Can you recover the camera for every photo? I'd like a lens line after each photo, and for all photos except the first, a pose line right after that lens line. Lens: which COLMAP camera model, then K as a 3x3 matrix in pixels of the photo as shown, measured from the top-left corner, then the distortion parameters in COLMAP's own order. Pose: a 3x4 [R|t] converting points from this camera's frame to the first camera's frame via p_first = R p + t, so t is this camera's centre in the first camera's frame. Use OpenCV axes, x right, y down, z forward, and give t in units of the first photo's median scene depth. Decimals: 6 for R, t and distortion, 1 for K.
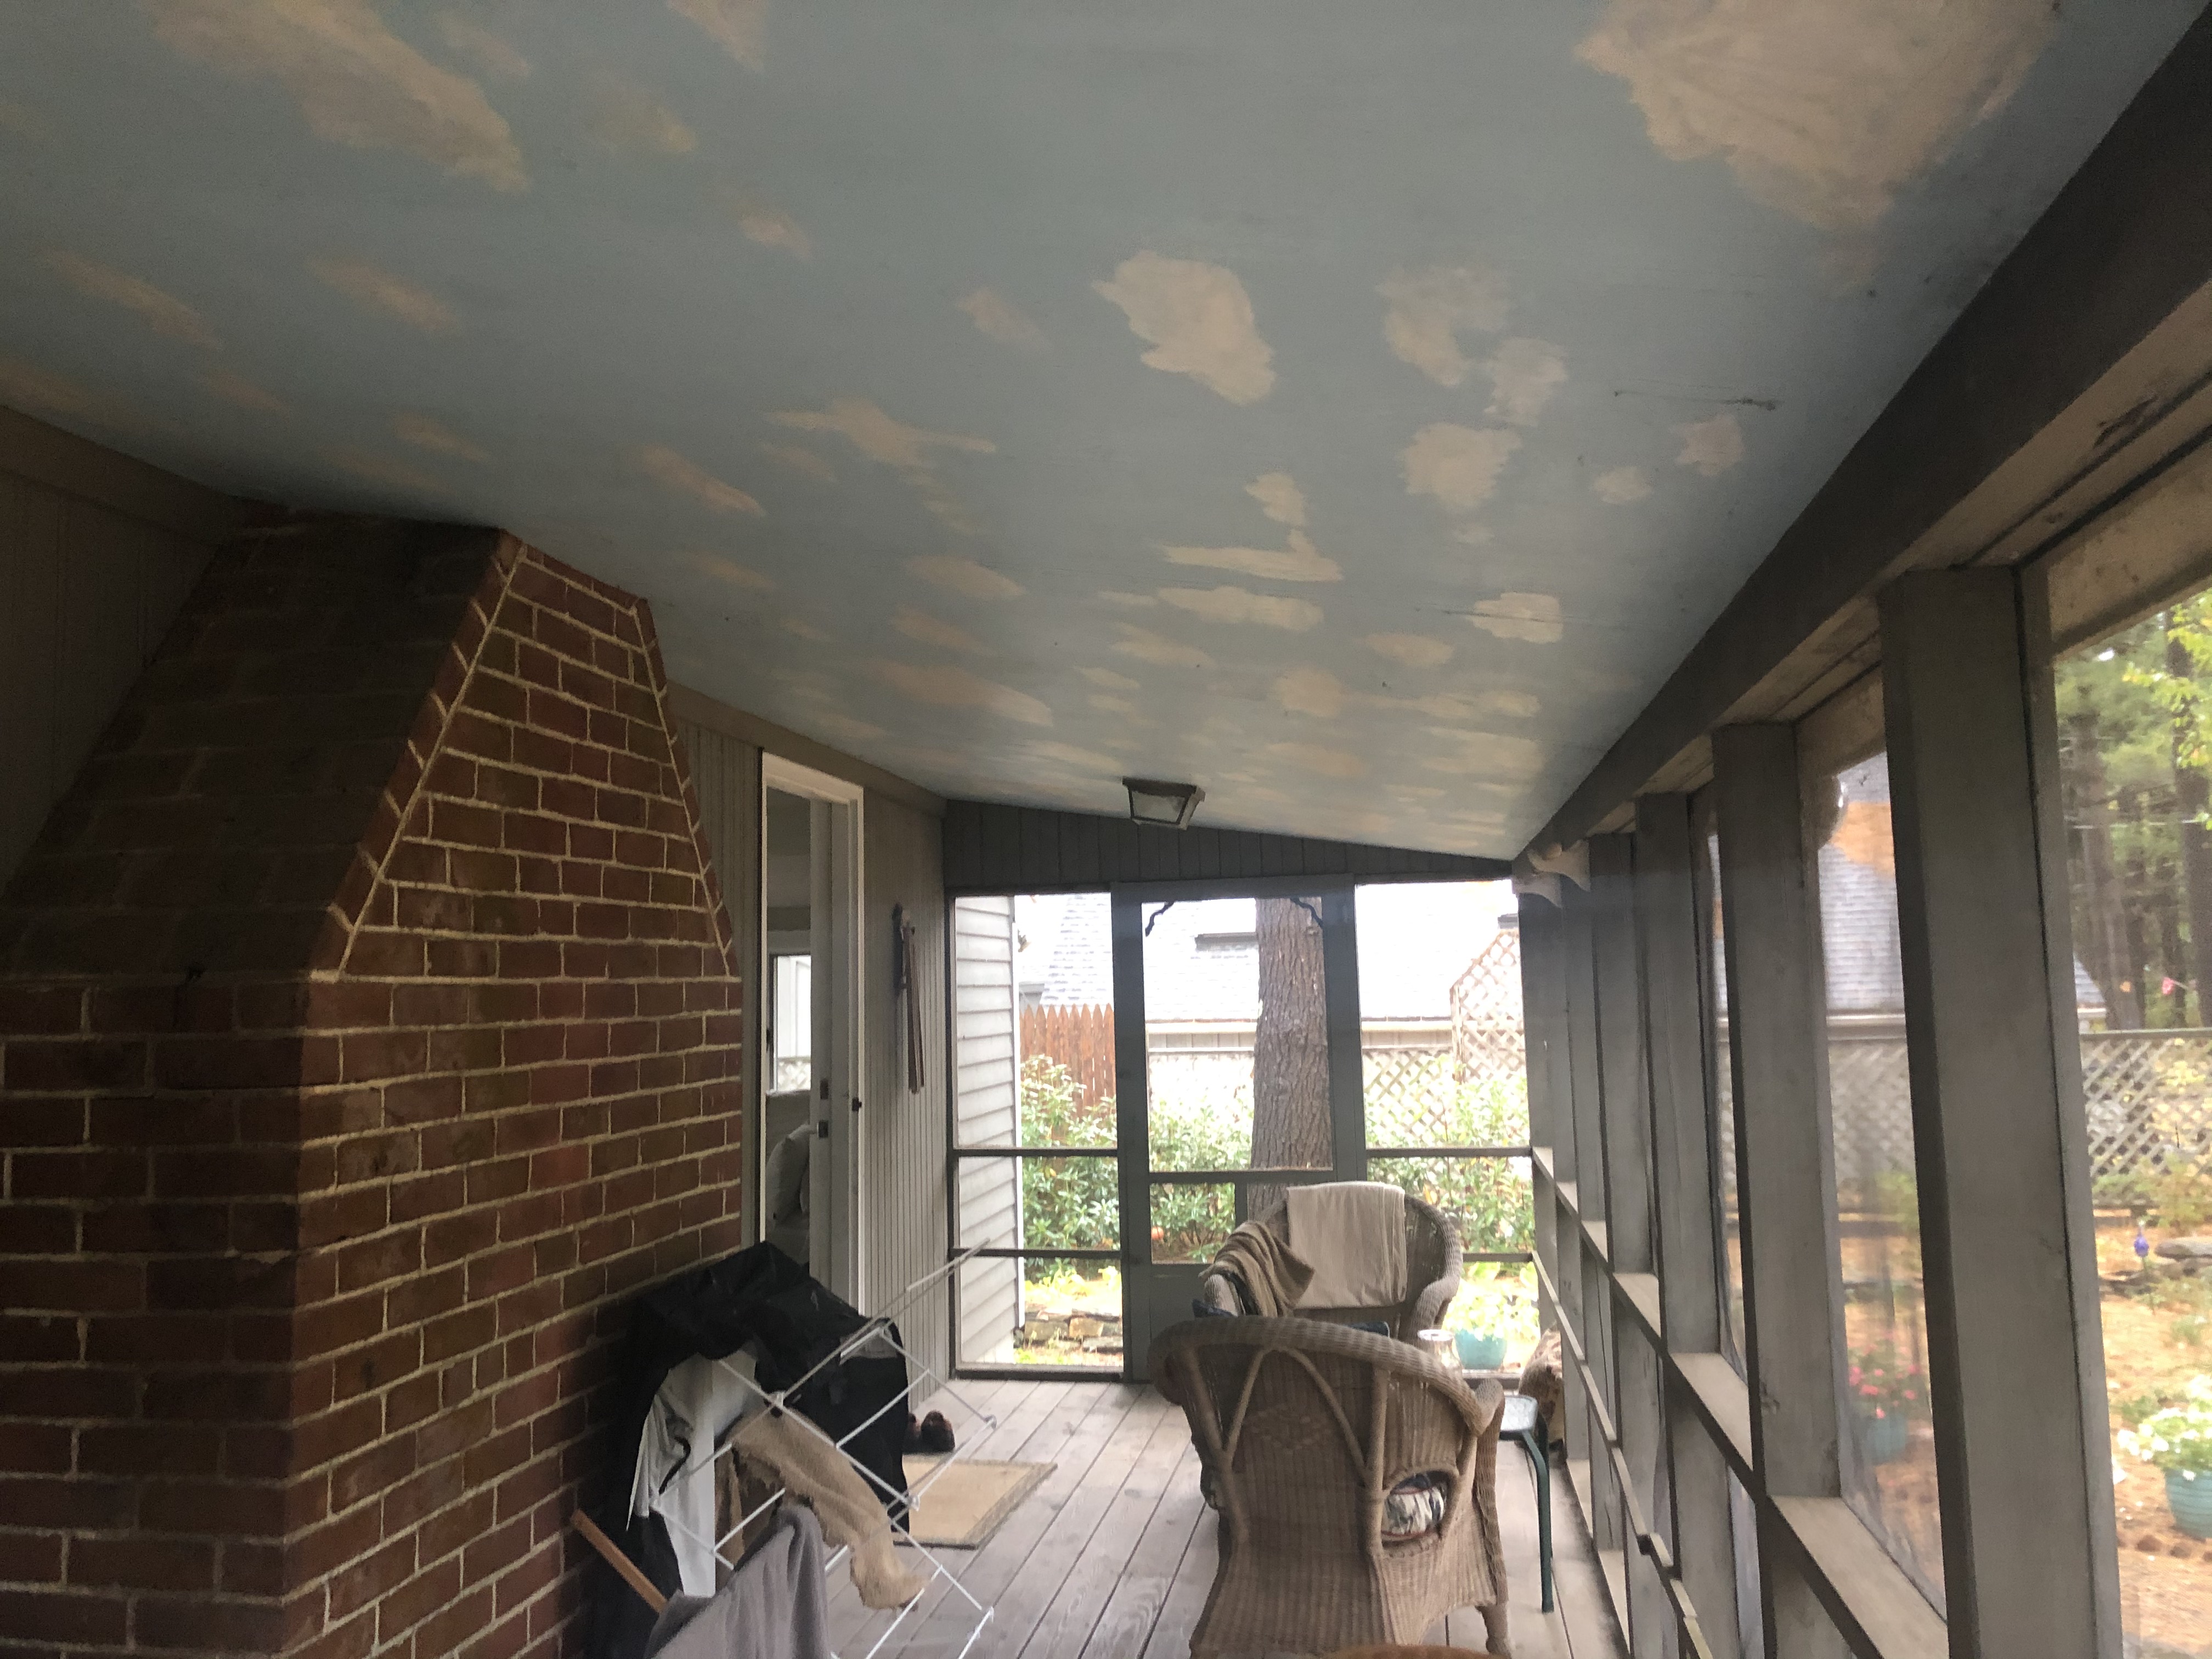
lens RADIAL K [[1764.7, 0, 1091.9], [0, 1764.7, 815.3], [0, 0, 1]] dist [0.056086, -0.071872]
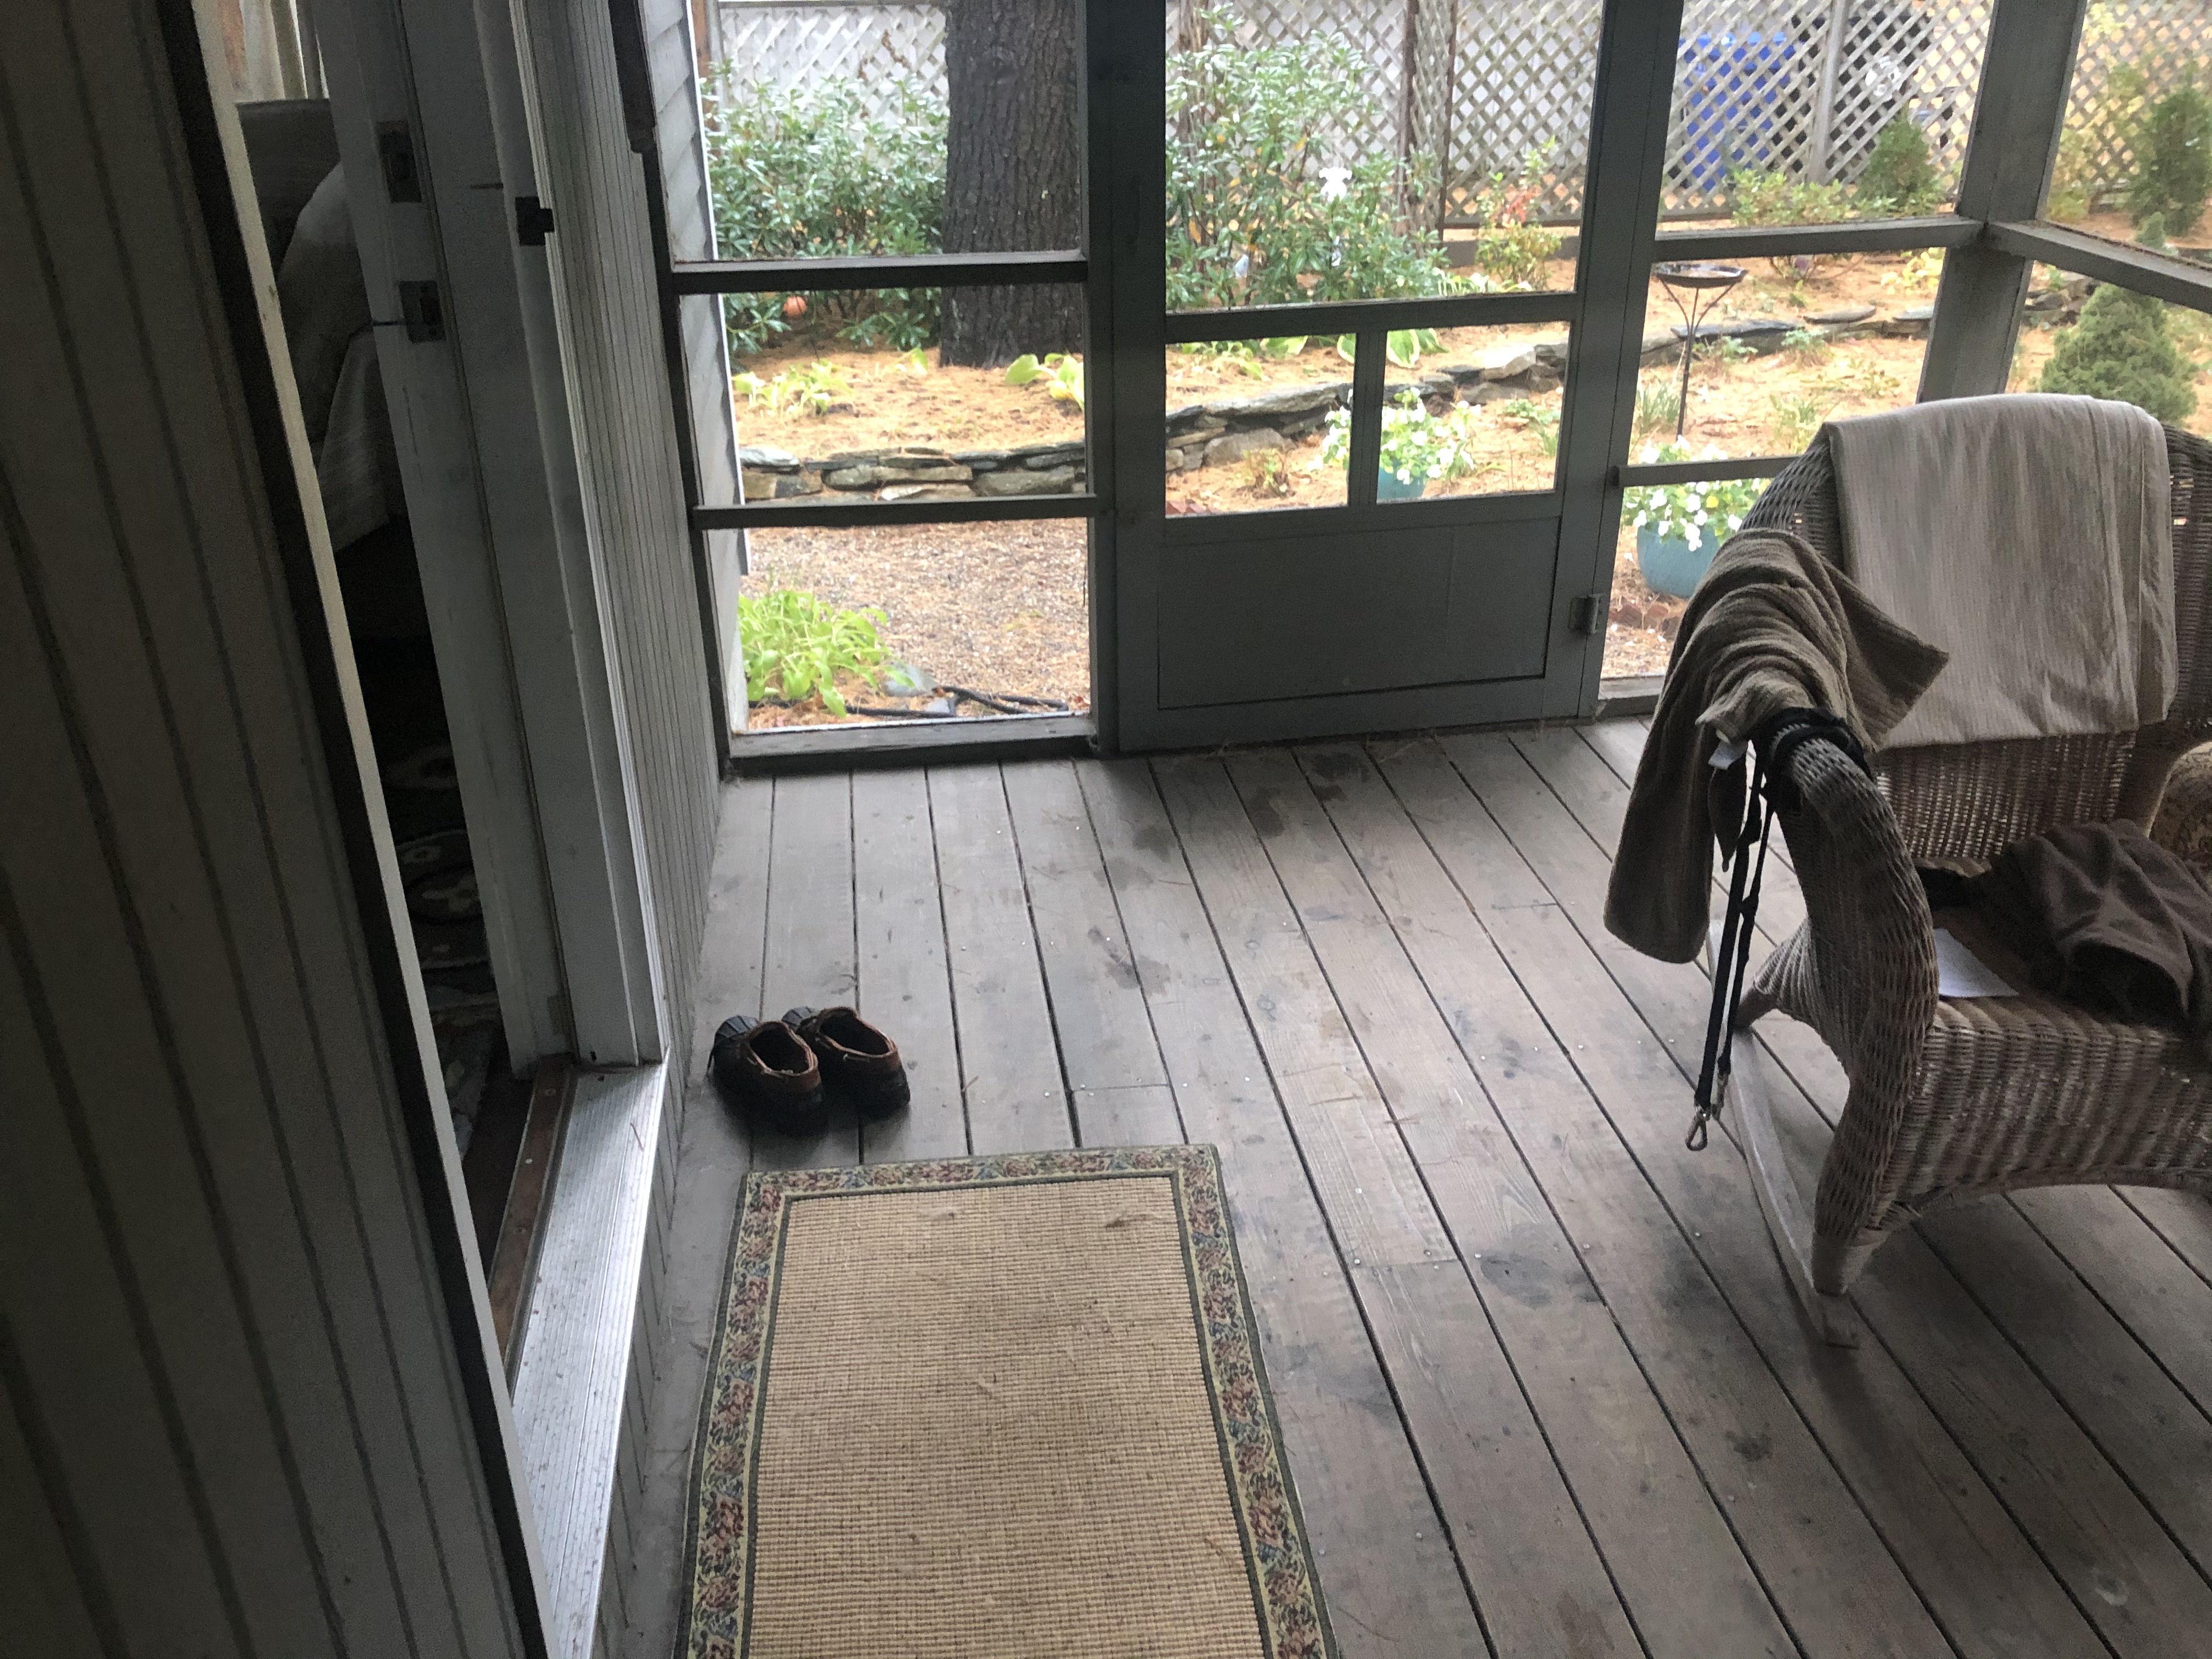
lens RADIAL K [[1764.7, 0, 1091.9], [0, 1764.7, 815.3], [0, 0, 1]] dist [0.056086, -0.071872]
pose [[0.950603, -0.131888, 0.280997, -0.118416], [-0.038633, 0.847940, 0.528683, 0.078021], [-0.307995, -0.513424, 0.800959, 0.594645]]
